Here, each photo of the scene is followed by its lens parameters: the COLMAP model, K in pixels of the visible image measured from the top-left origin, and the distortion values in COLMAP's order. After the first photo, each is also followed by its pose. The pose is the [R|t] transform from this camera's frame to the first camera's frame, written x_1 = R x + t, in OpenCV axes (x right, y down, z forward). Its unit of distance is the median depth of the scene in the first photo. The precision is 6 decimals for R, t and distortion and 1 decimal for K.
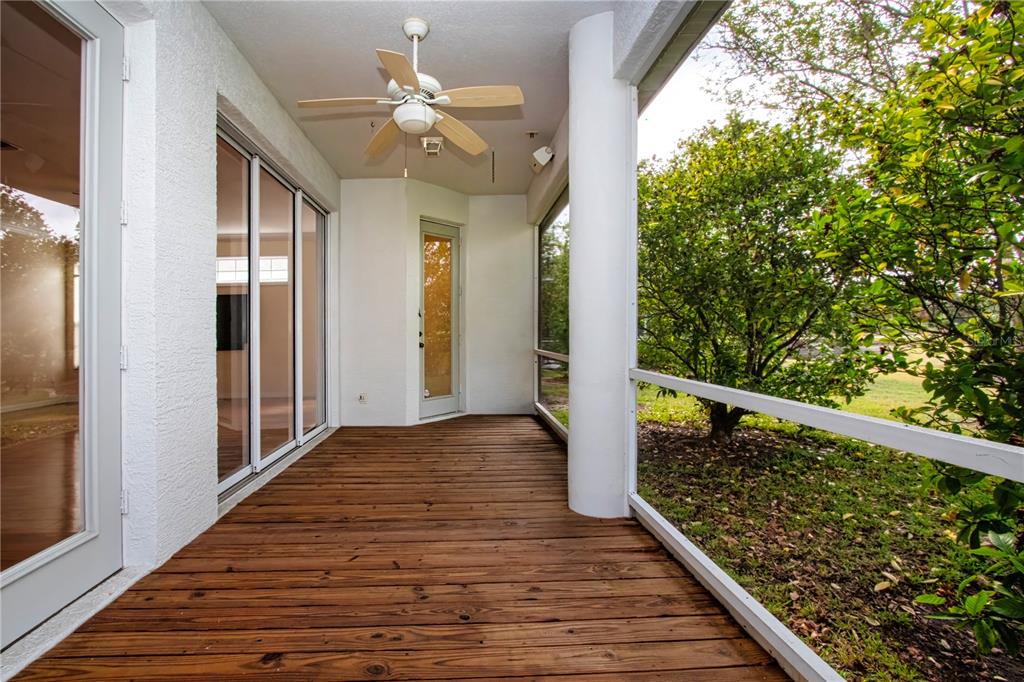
lens RADIAL K [[481.8, 0, 512.0], [0, 481.8, 341.0], [0, 0, 1]] dist [-0.019172, -0.000228]
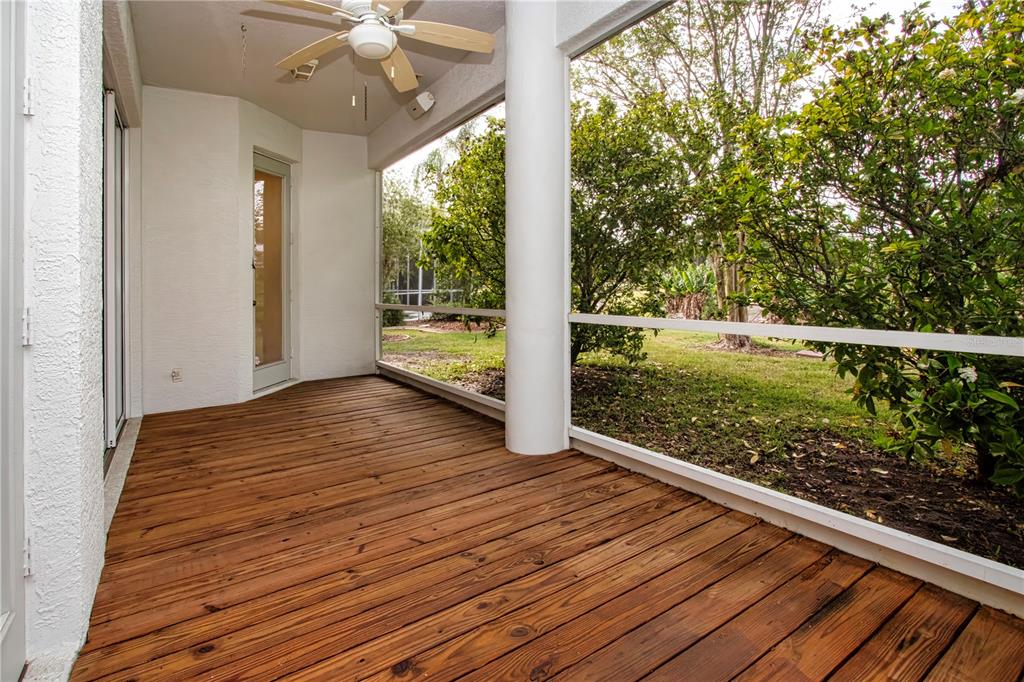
lens RADIAL K [[497.4, 0, 512.1], [0, 497.4, 294.2], [0, 0, 1]] dist [-0.011281, 0.000474]
pose [[0.861174, -0.026962, 0.507595, -0.456950], [0.028688, 0.999579, 0.004425, 0.004627], [-0.507501, 0.010751, 0.861584, 0.085256]]
